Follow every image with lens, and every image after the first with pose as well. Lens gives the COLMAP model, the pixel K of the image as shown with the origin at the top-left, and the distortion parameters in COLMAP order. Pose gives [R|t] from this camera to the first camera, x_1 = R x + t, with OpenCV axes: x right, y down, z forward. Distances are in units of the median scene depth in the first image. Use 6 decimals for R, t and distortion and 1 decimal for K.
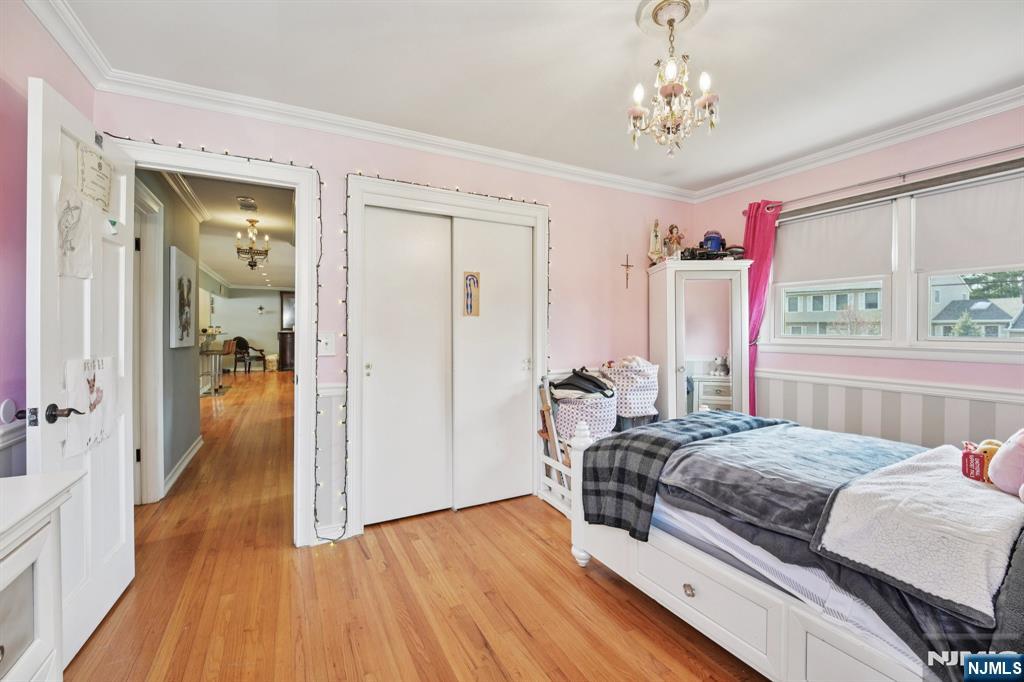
lens RADIAL K [[422.0, 0, 509.5], [0, 422.0, 332.1], [0, 0, 1]] dist [-0.004338, -0.008783]
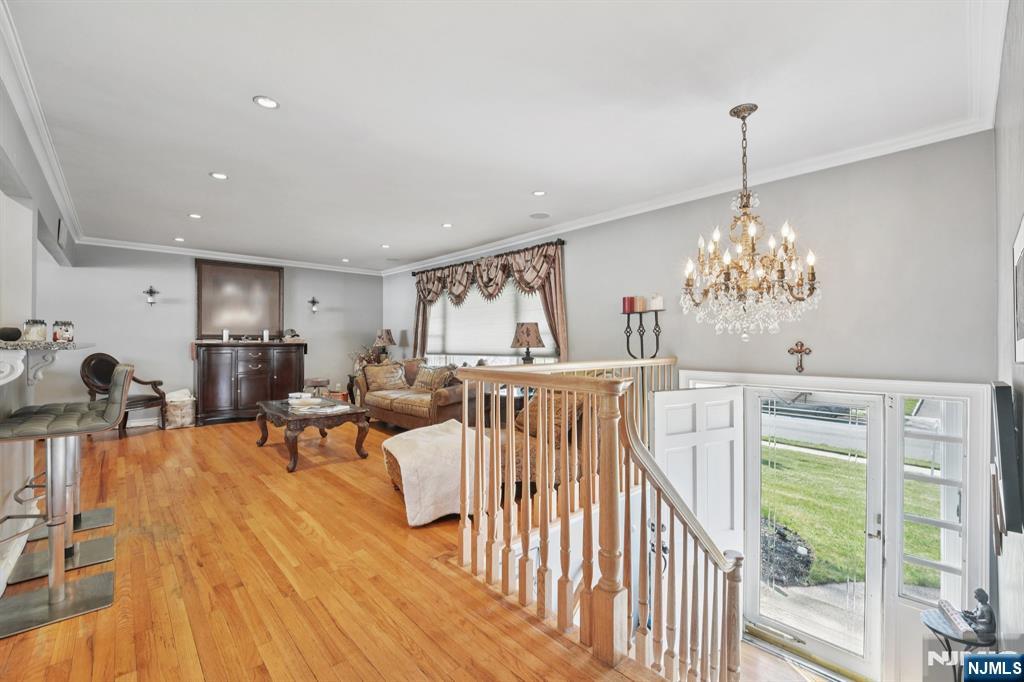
lens RADIAL K [[422.0, 0, 506.1], [0, 422.0, 340.0], [0, 0, 1]] dist [-0.004338, -0.008783]
pose [[0.965847, 0.000953, 0.259113, -0.338798], [0.002014, 0.999935, -0.011184, 0.002871], [-0.259106, 0.011324, 0.965782, 0.460845]]
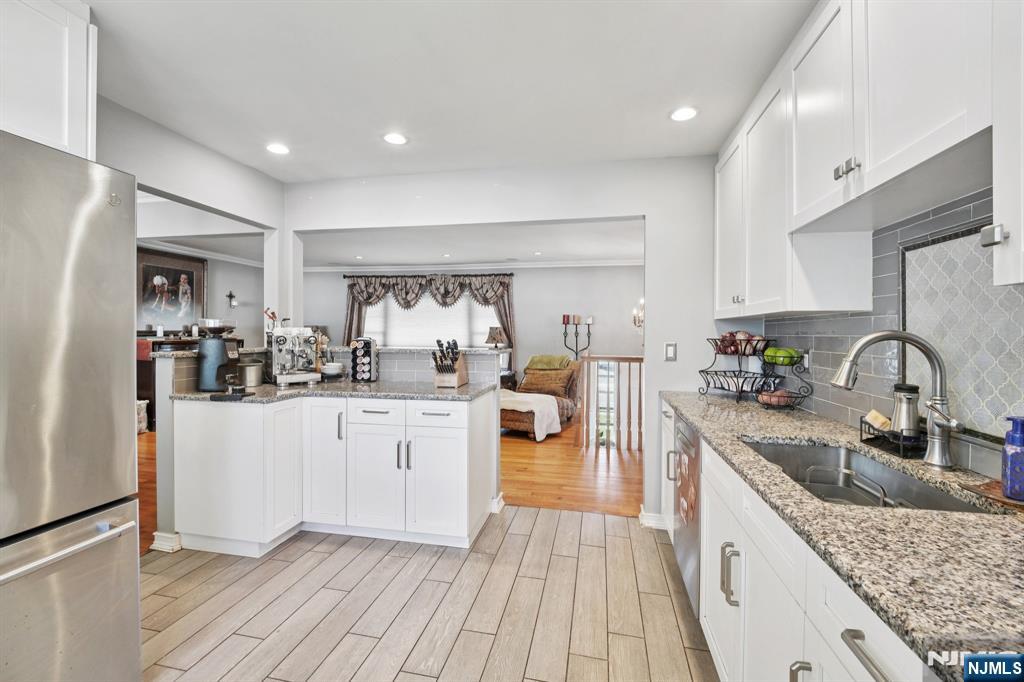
lens RADIAL K [[422.0, 0, 511.6], [0, 422.0, 332.0], [0, 0, 1]] dist [-0.004338, -0.008783]
pose [[0.625053, 0.000488, 0.780582, -0.655236], [-0.003153, 0.999993, 0.001899, -0.010762], [-0.780576, -0.003648, 0.625050, 0.446773]]
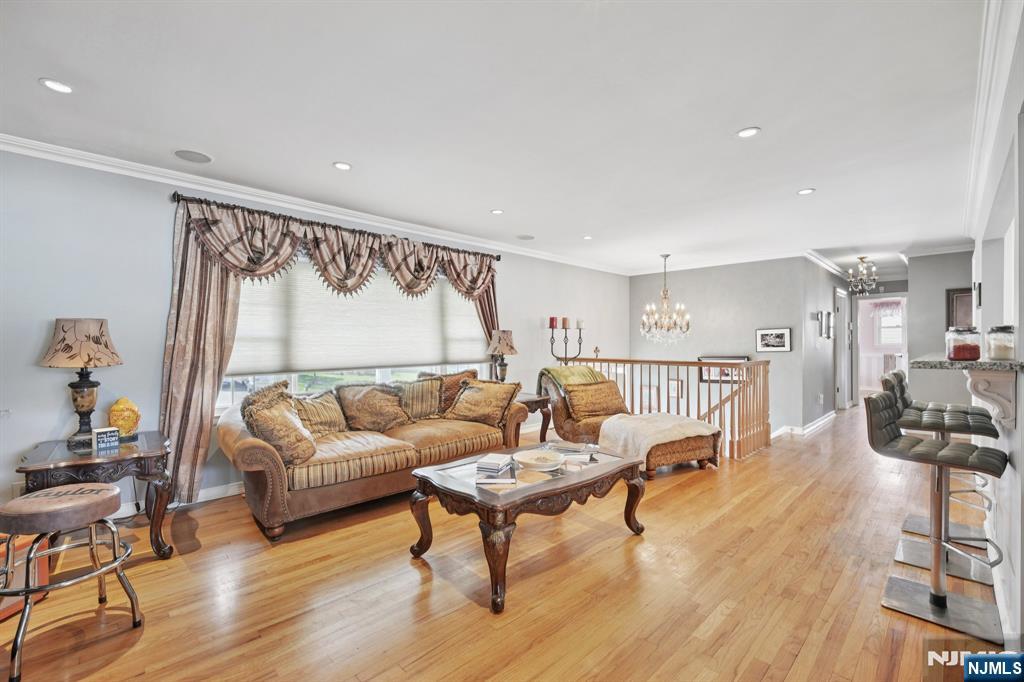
lens RADIAL K [[422.0, 0, 504.5], [0, 422.0, 340.9], [0, 0, 1]] dist [-0.004338, -0.008783]
pose [[-0.258346, -0.001433, 0.966051, -0.604601], [0.002786, 0.999994, 0.002228, -0.007653], [-0.966048, 0.003267, -0.258341, 0.920252]]
